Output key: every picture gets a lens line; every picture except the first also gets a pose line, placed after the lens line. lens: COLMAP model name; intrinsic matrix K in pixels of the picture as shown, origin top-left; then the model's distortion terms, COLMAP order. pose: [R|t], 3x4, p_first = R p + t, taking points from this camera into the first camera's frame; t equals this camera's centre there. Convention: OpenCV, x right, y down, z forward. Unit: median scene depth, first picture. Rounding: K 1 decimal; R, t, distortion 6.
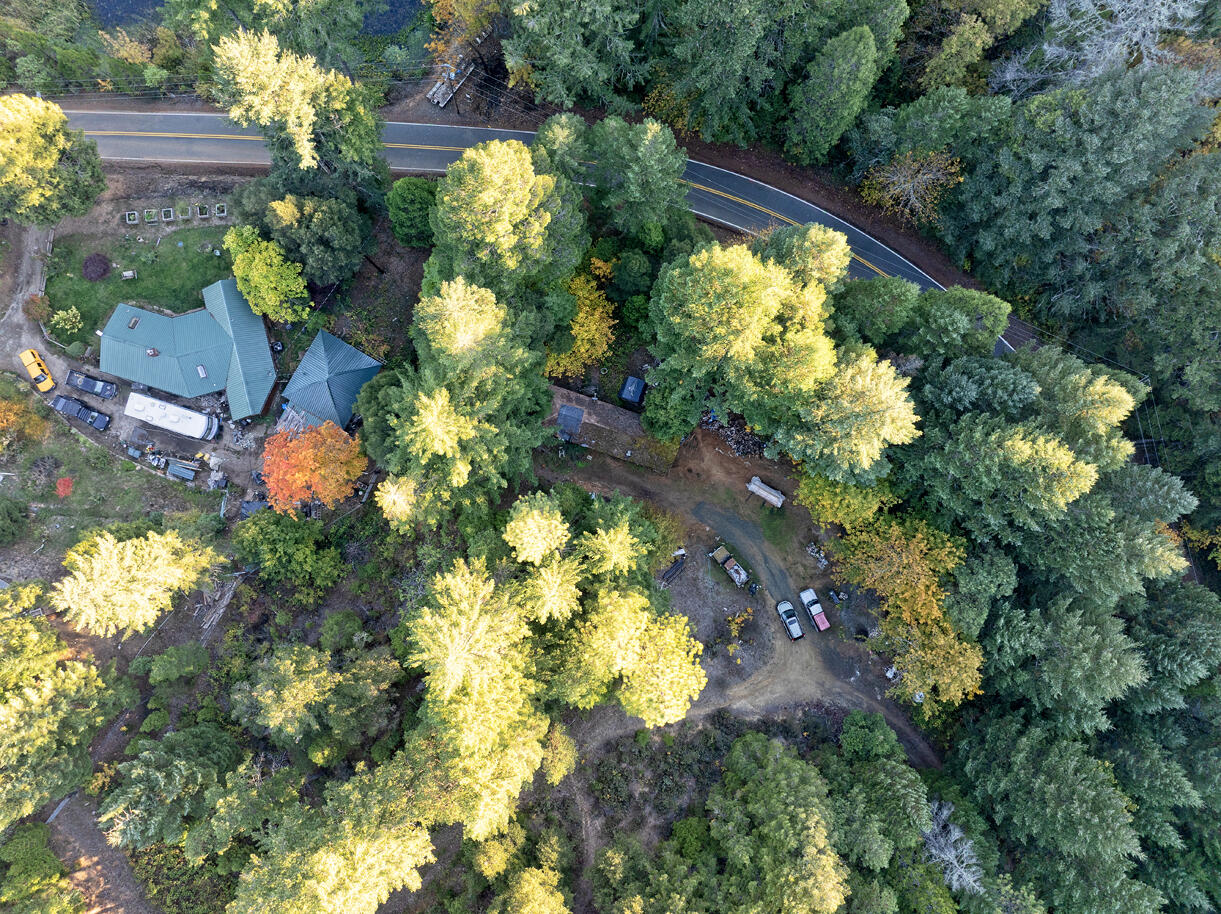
lens RADIAL K [[865.0, 0, 609.2], [0, 865.0, 450.5], [0, 0, 1]] dist [-0.036058, 0.001403]
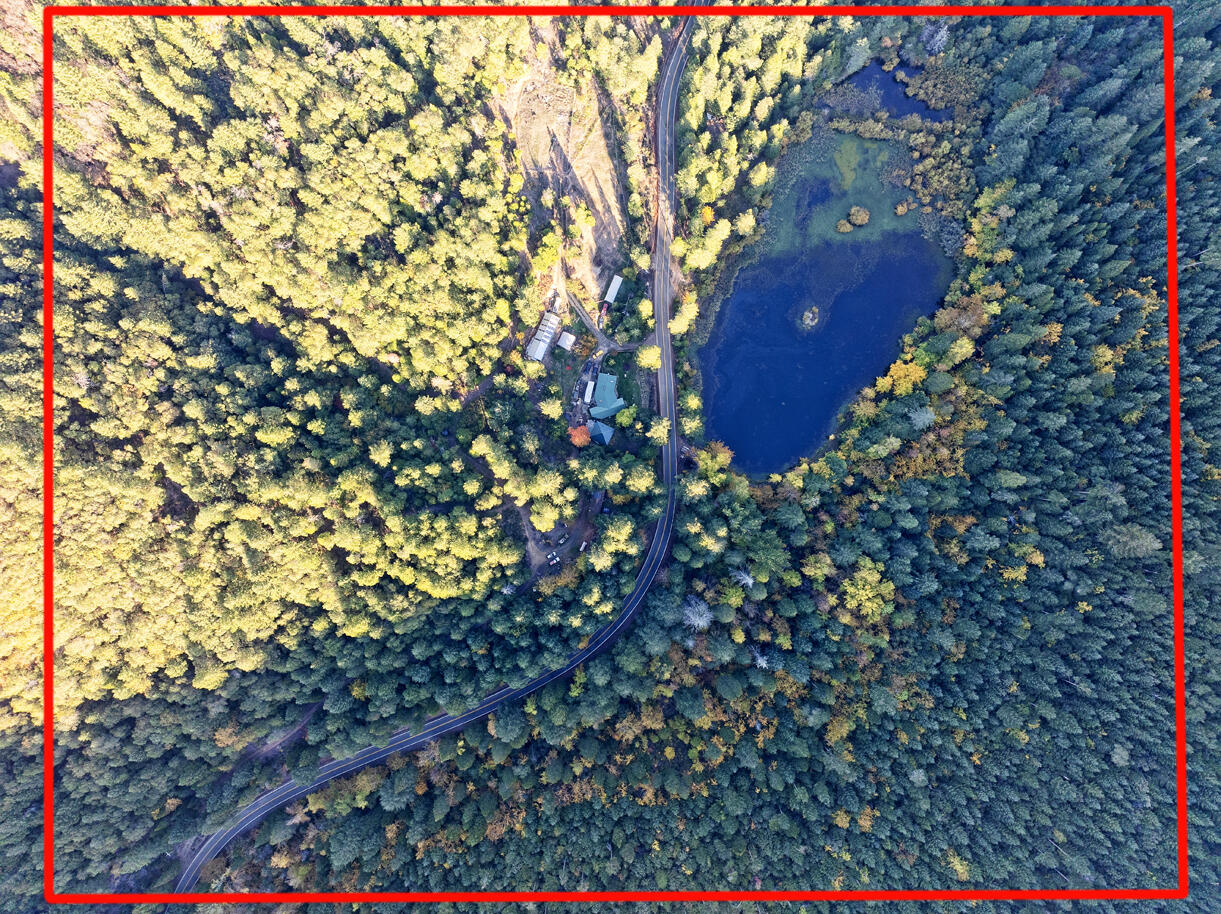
lens RADIAL K [[865.0, 0, 609.2], [0, 865.0, 450.5], [0, 0, 1]] dist [-0.036058, 0.001403]
pose [[0.086789, 0.996110, -0.015240, -0.225784], [-0.996183, 0.086919, 0.008048, -0.173255], [0.009341, 0.014483, 0.999851, -3.652649]]
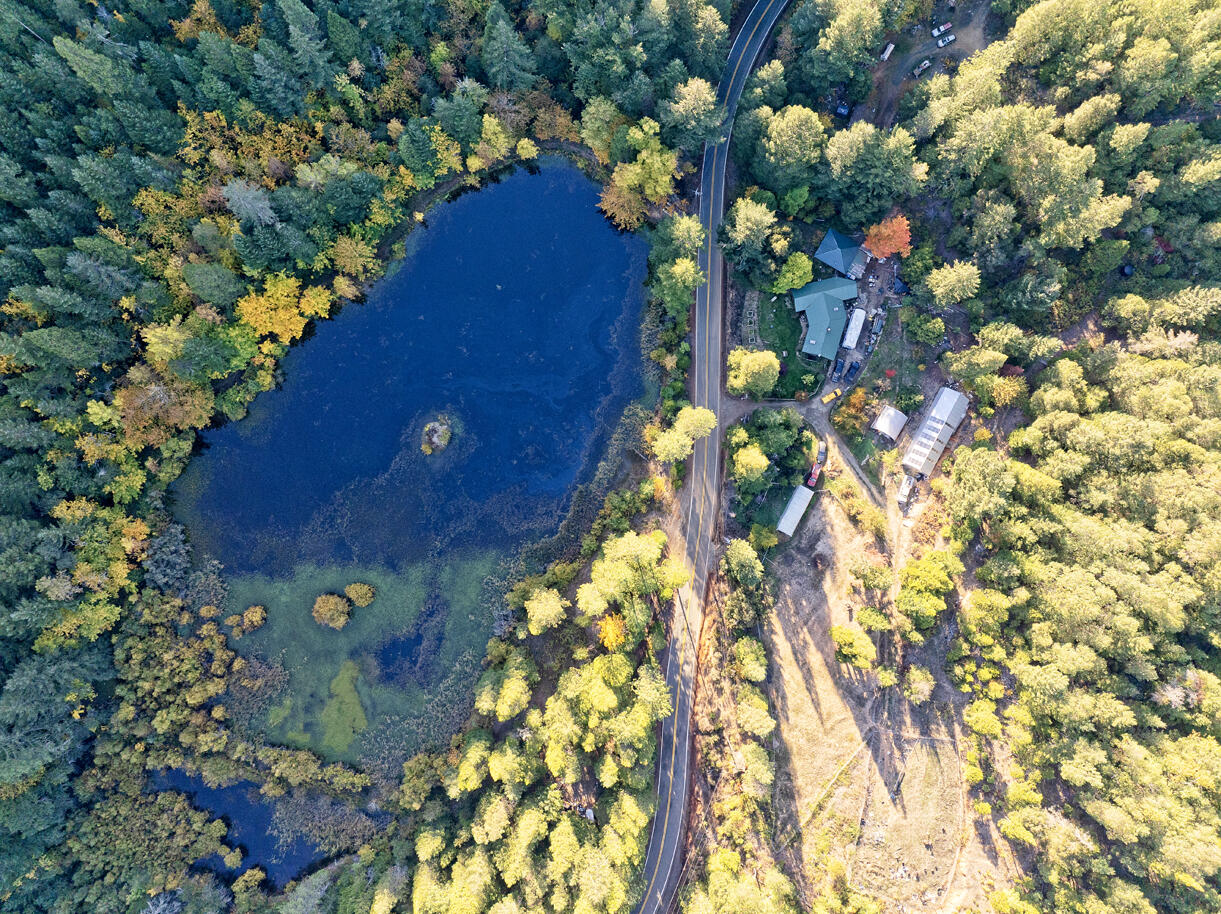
lens RADIAL K [[865.0, 0, 609.2], [0, 865.0, 450.5], [0, 0, 1]] dist [-0.036058, 0.001403]
pose [[0.000821, -0.999983, 0.005840, -1.045471], [0.999841, 0.000925, 0.017803, -0.864610], [-0.017808, 0.005824, 0.999824, -1.418816]]
